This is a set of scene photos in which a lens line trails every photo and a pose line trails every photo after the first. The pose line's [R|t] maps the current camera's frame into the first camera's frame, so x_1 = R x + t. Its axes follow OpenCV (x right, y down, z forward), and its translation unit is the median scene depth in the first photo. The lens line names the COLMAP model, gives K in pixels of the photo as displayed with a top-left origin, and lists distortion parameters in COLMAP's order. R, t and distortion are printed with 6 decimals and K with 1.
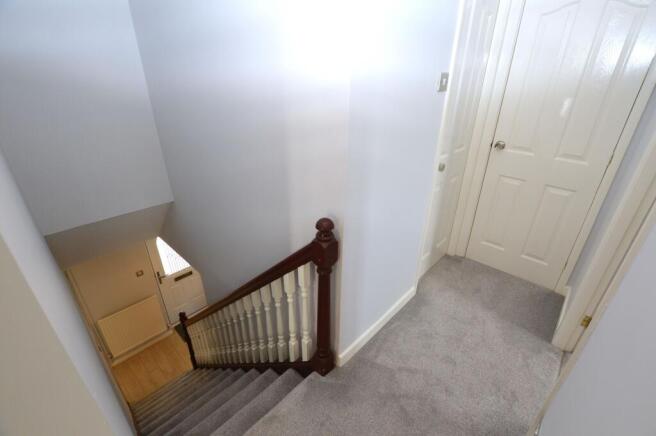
lens RADIAL K [[299.8, 0, 321.7], [0, 299.8, 222.8], [0, 0, 1]] dist [-0.021648, 0.002310]
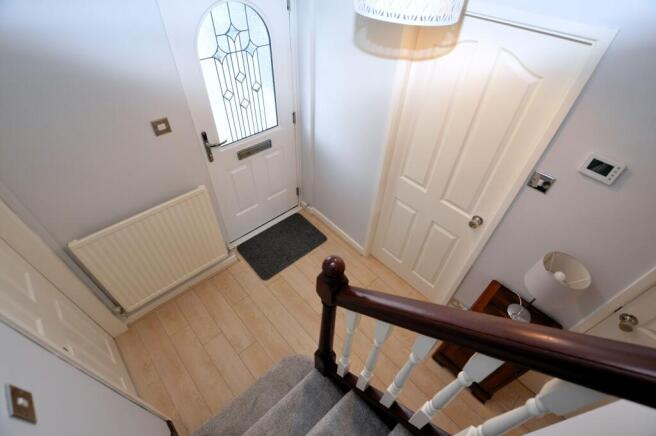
lens RADIAL K [[299.8, 0, 327.2], [0, 299.8, 218.5], [0, 0, 1]] dist [-0.021648, 0.002310]
pose [[0.997180, 0.064160, -0.038938, -0.353080], [-0.049389, 0.951636, 0.303233, 0.145784], [0.056510, -0.300454, 0.952121, 0.574164]]
